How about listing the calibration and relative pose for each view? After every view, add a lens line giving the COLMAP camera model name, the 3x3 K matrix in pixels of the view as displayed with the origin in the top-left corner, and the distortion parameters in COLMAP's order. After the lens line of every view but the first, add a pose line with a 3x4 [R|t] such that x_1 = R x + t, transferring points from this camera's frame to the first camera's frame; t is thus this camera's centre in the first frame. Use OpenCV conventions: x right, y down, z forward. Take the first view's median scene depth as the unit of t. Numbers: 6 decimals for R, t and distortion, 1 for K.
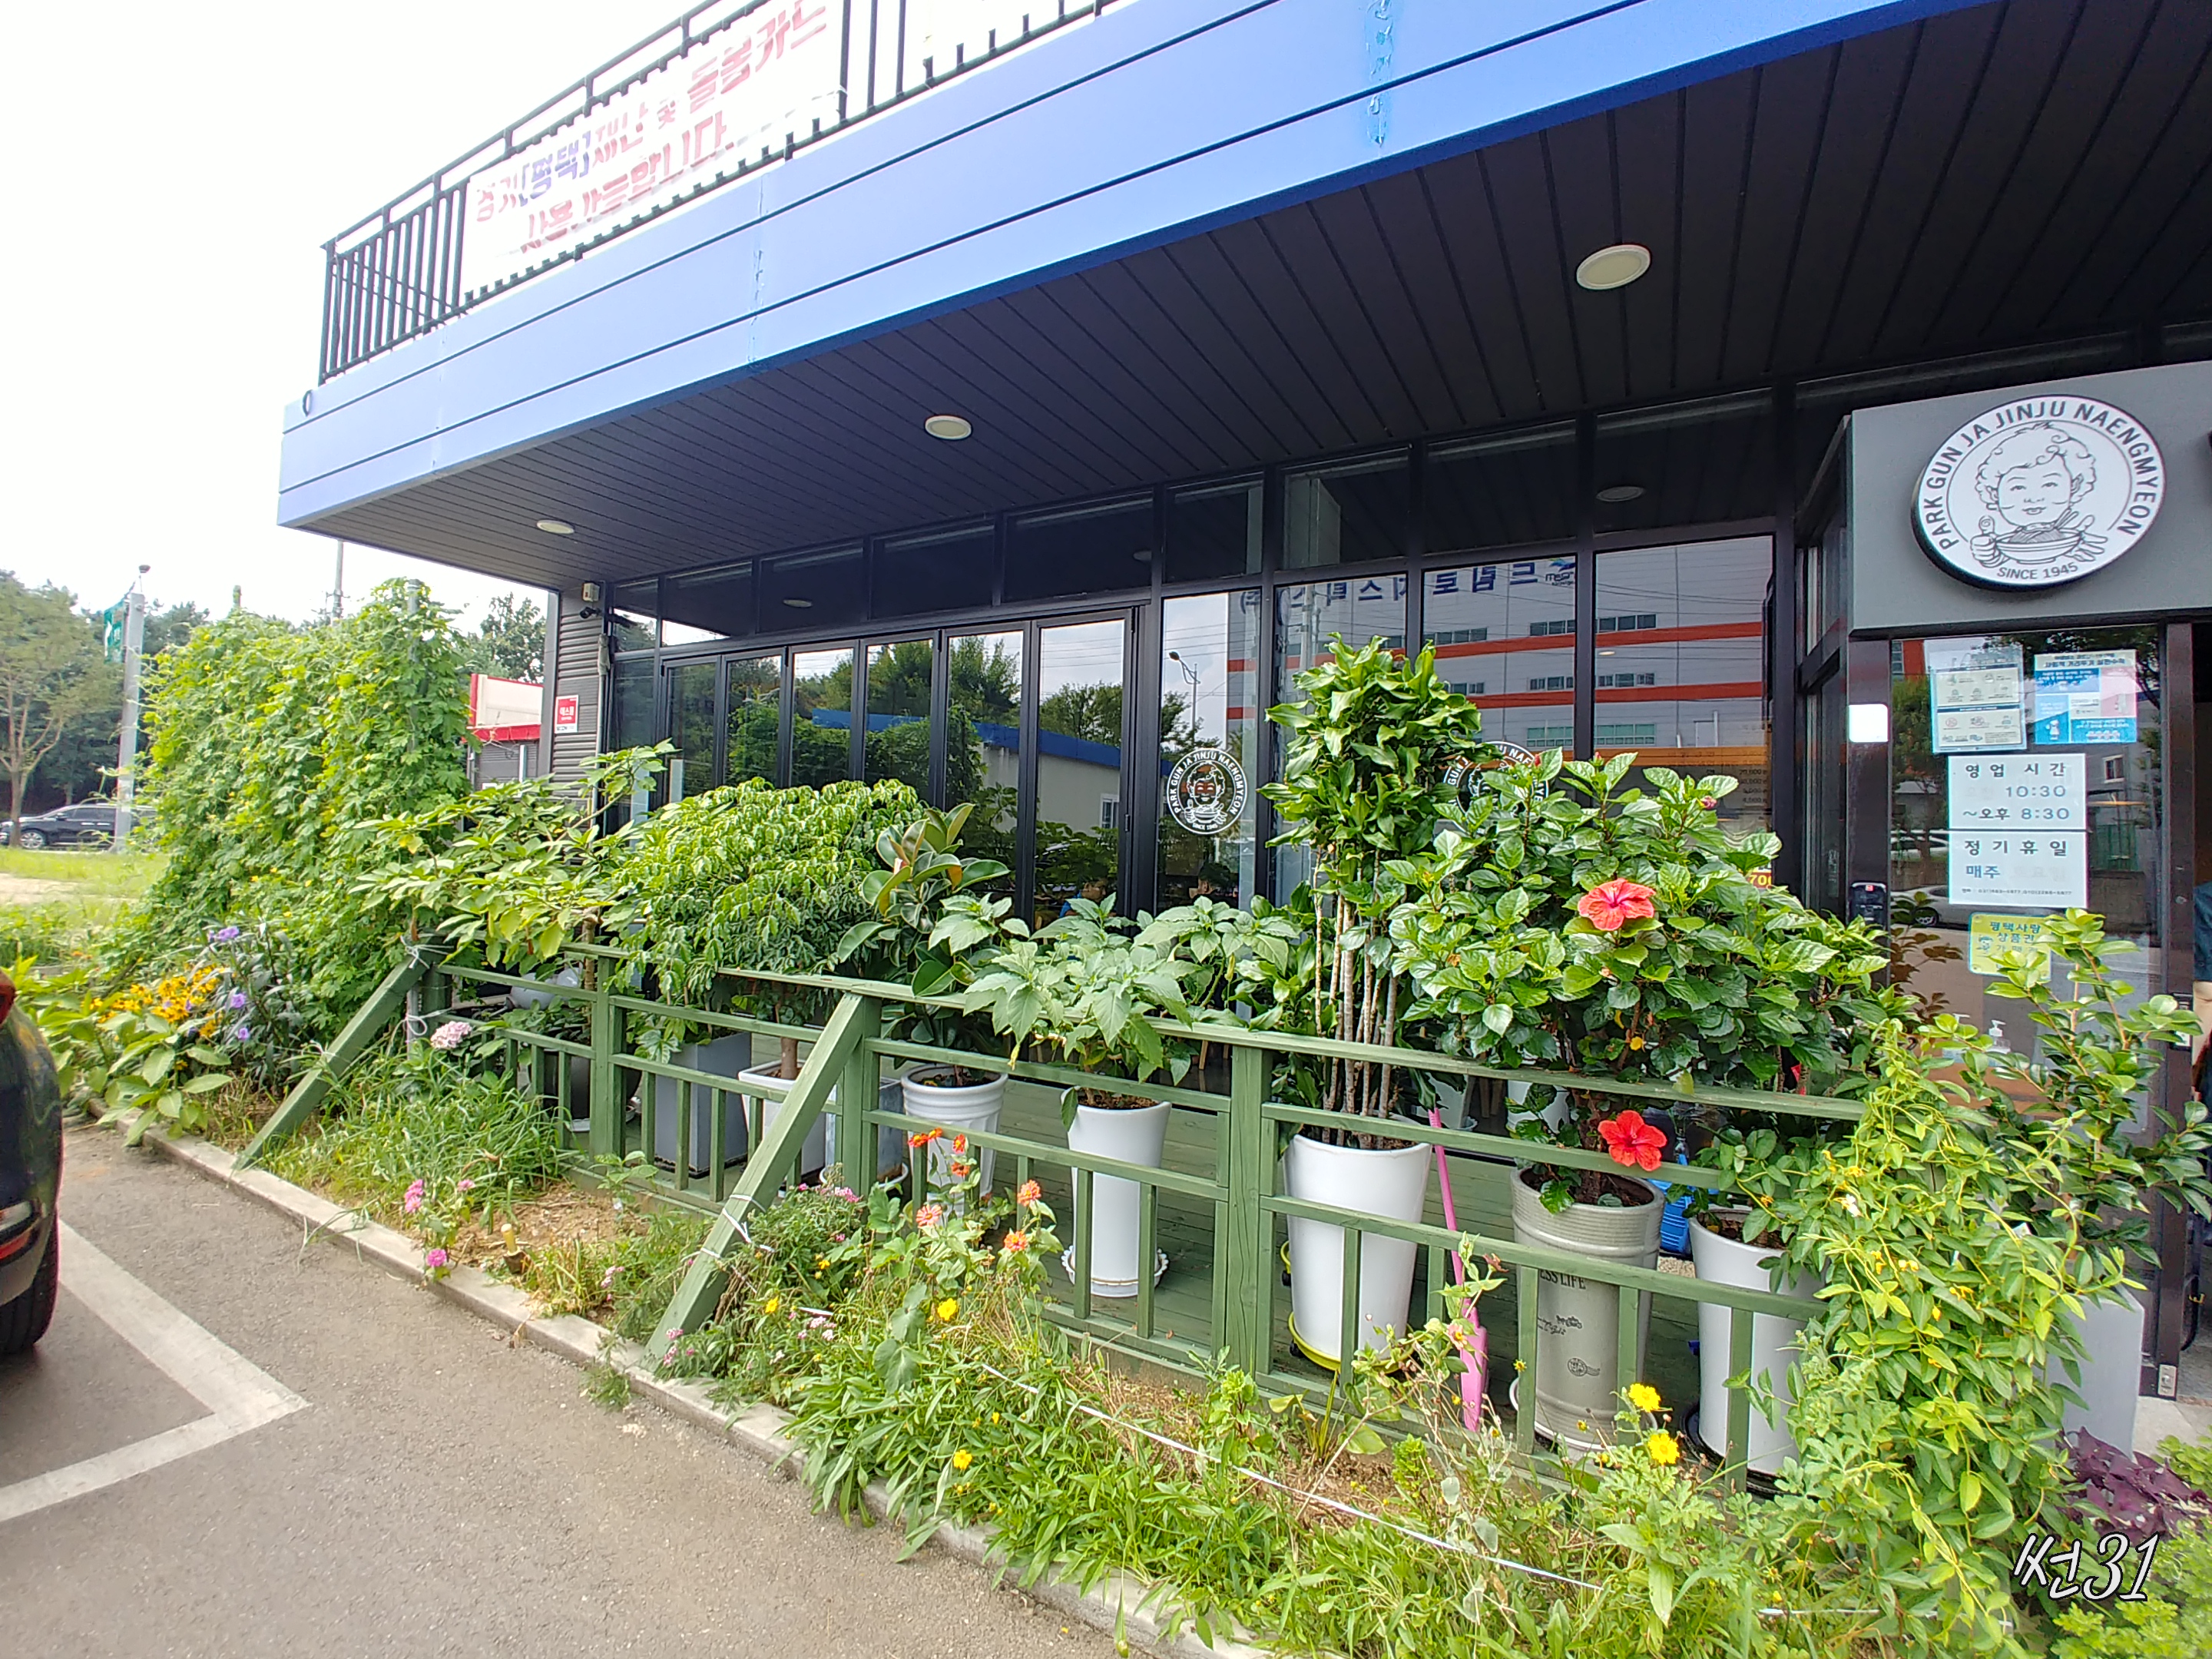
lens RADIAL K [[970.2, 0, 1080.0], [0, 970.2, 827.6], [0, 0, 1]] dist [-0.020923, 0.000200]
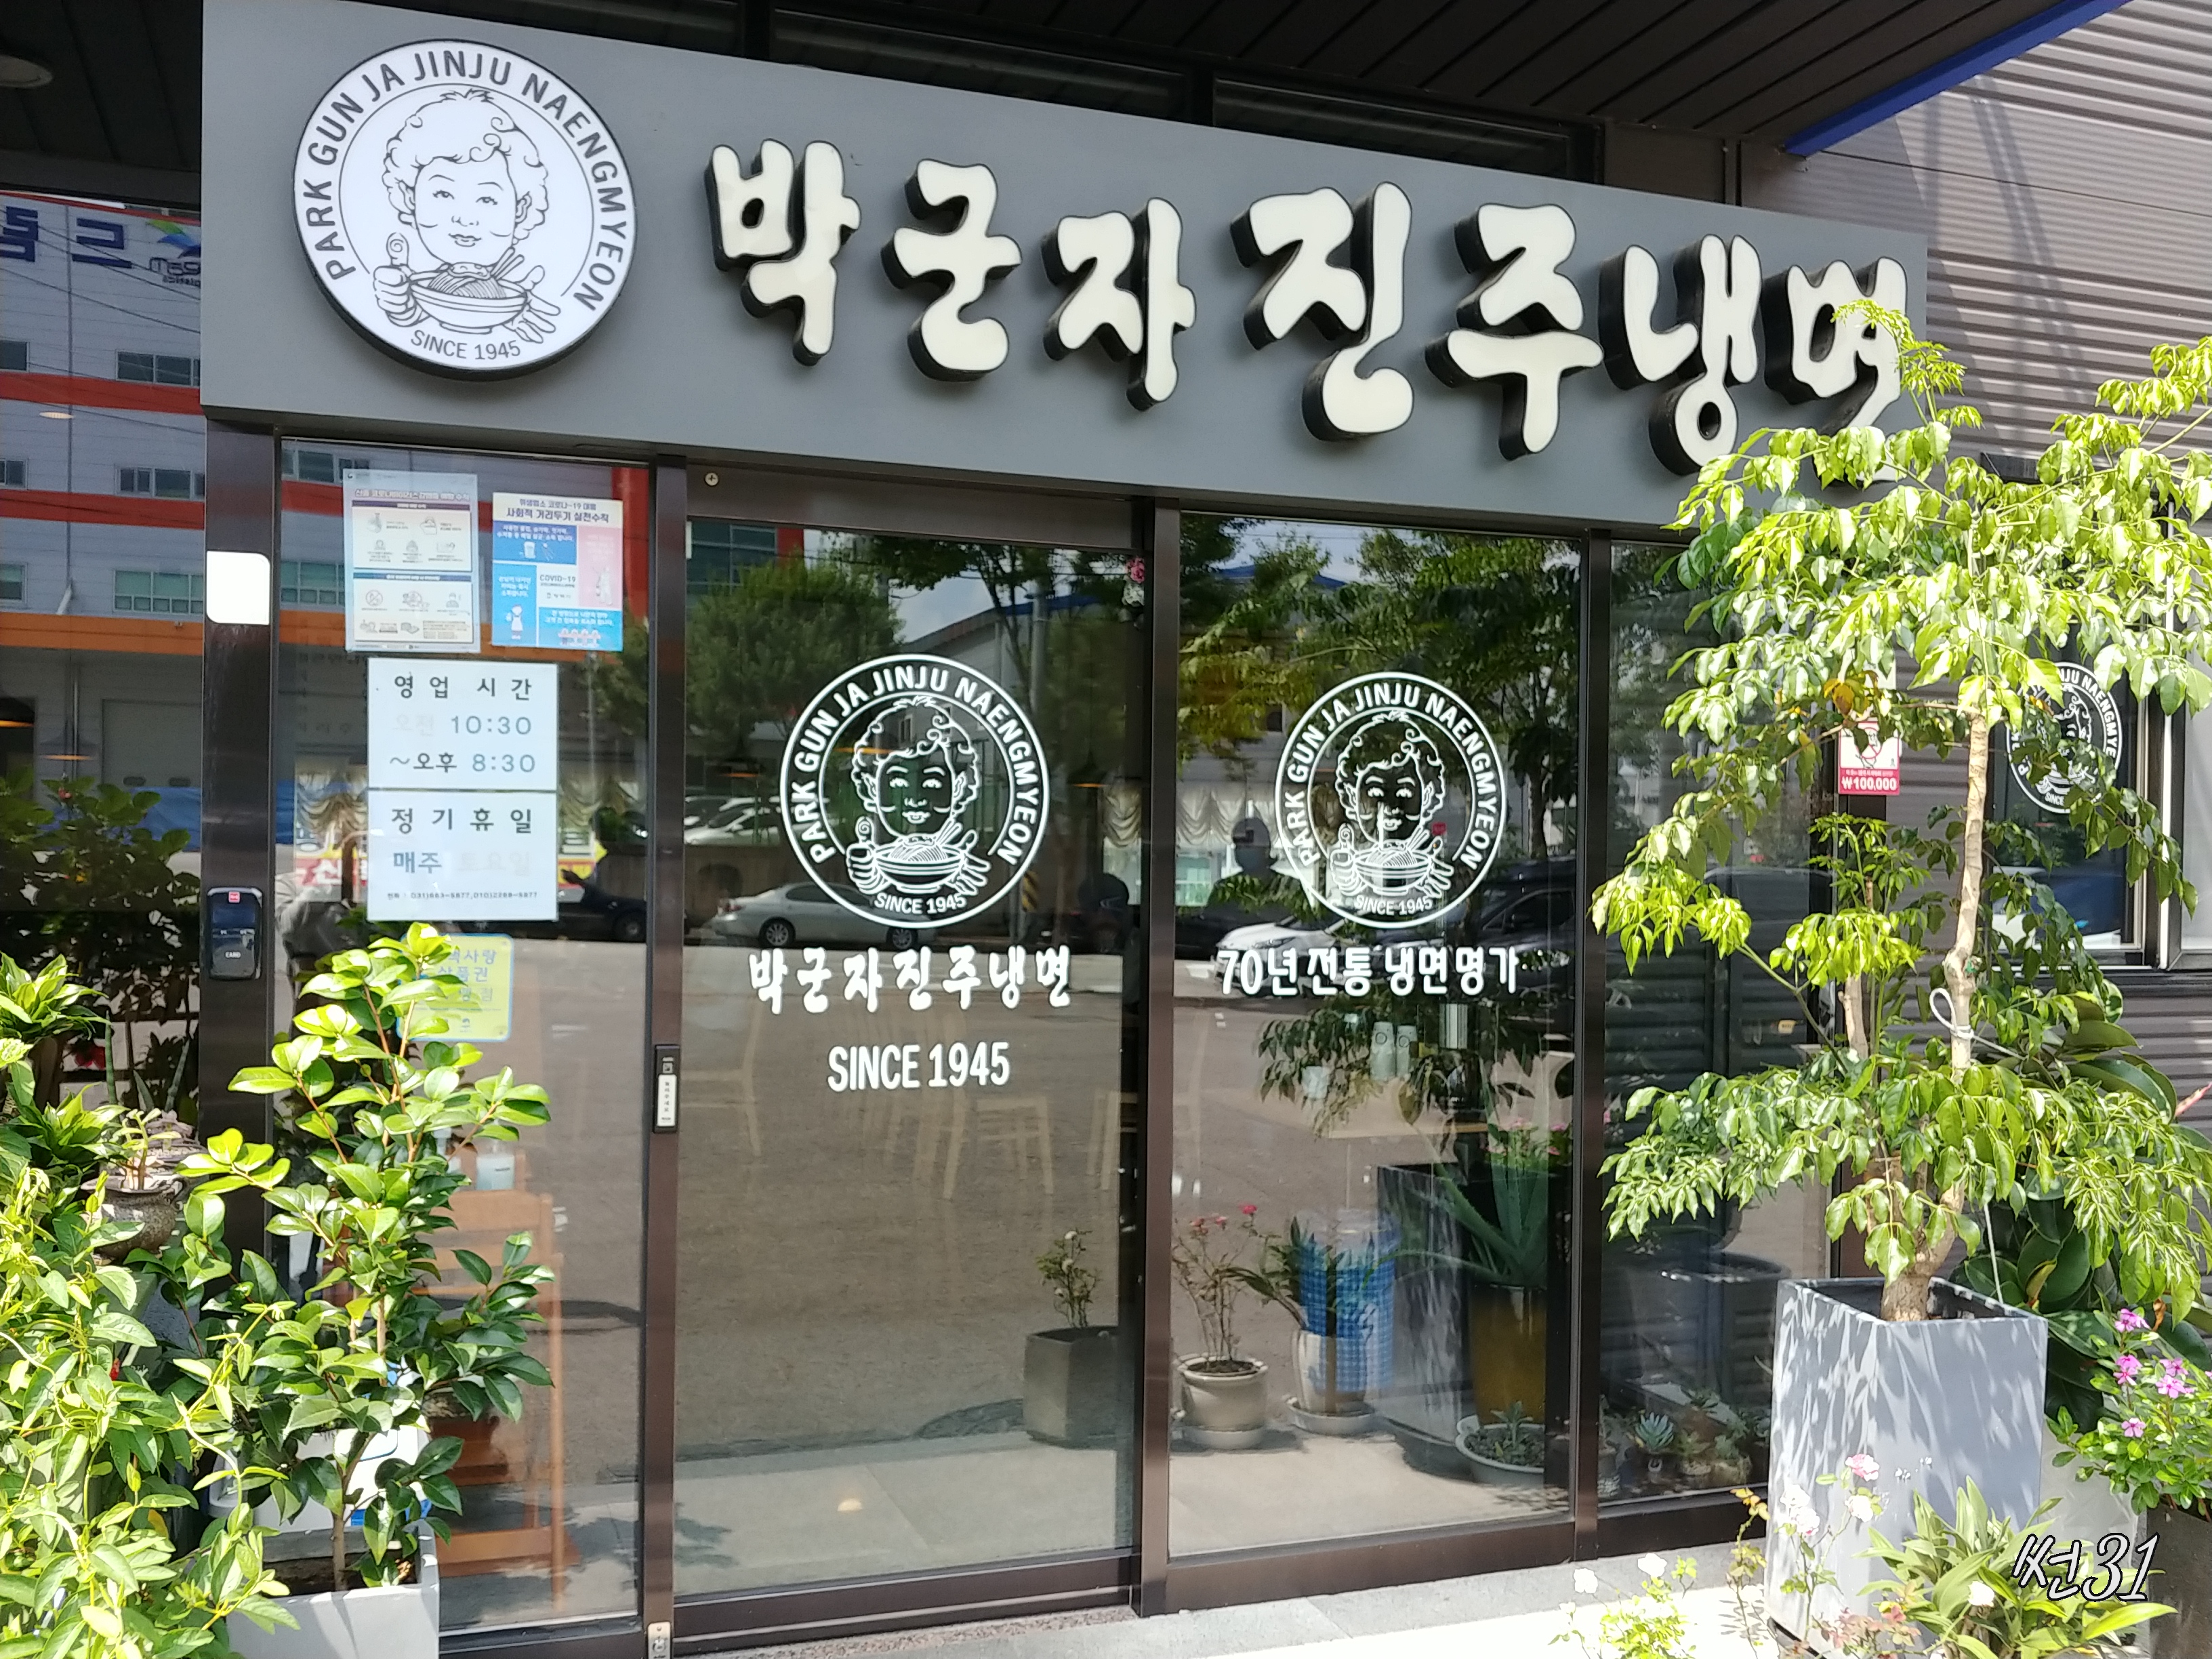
lens RADIAL K [[1937.9, 0, 1026.8], [0, 1937.9, 834.8], [0, 0, 1]] dist [0.073880, -0.185380]
pose [[0.667410, -0.012814, 0.744580, 0.335145], [-0.012186, 0.999530, 0.028125, -0.008134], [-0.744591, -0.027844, 0.666940, -0.060831]]
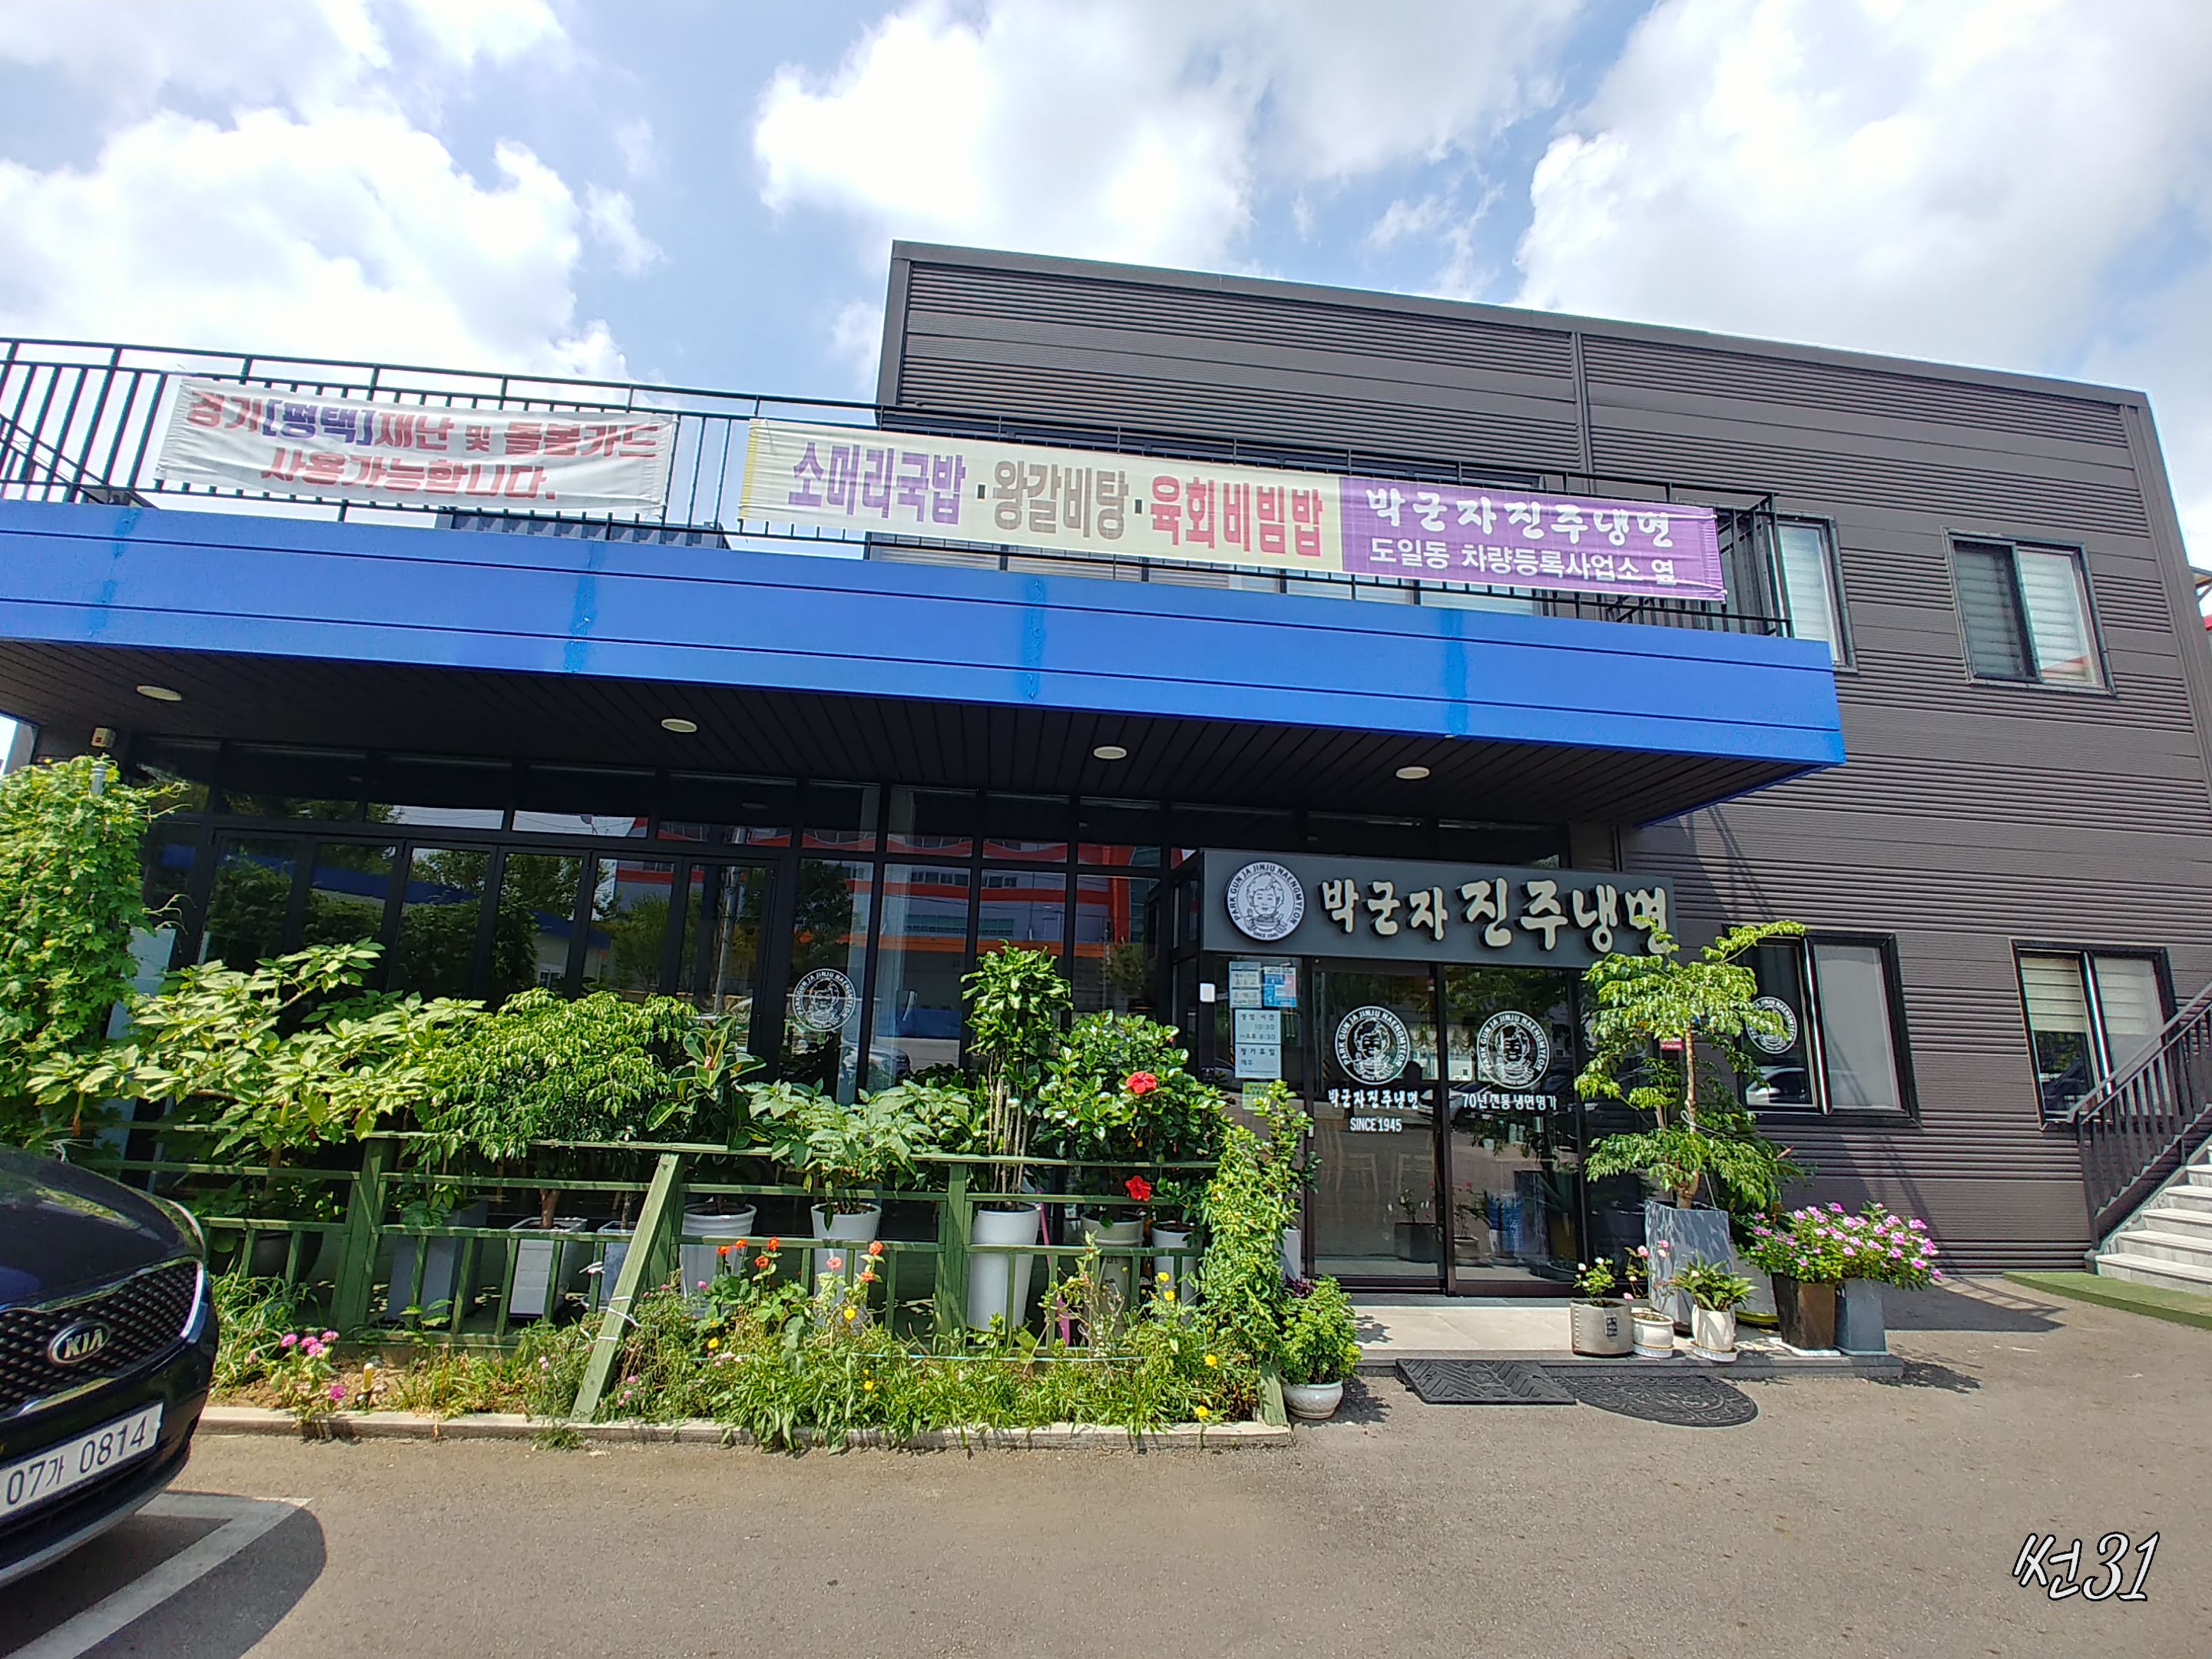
lens RADIAL K [[970.2, 0, 1080.0], [0, 970.2, 827.6], [0, 0, 1]] dist [-0.020923, 0.000200]
pose [[0.814577, 0.128322, 0.565683, -0.772156], [-0.029118, 0.983039, -0.181068, -0.077041], [-0.579324, 0.131022, 0.804498, -0.714163]]
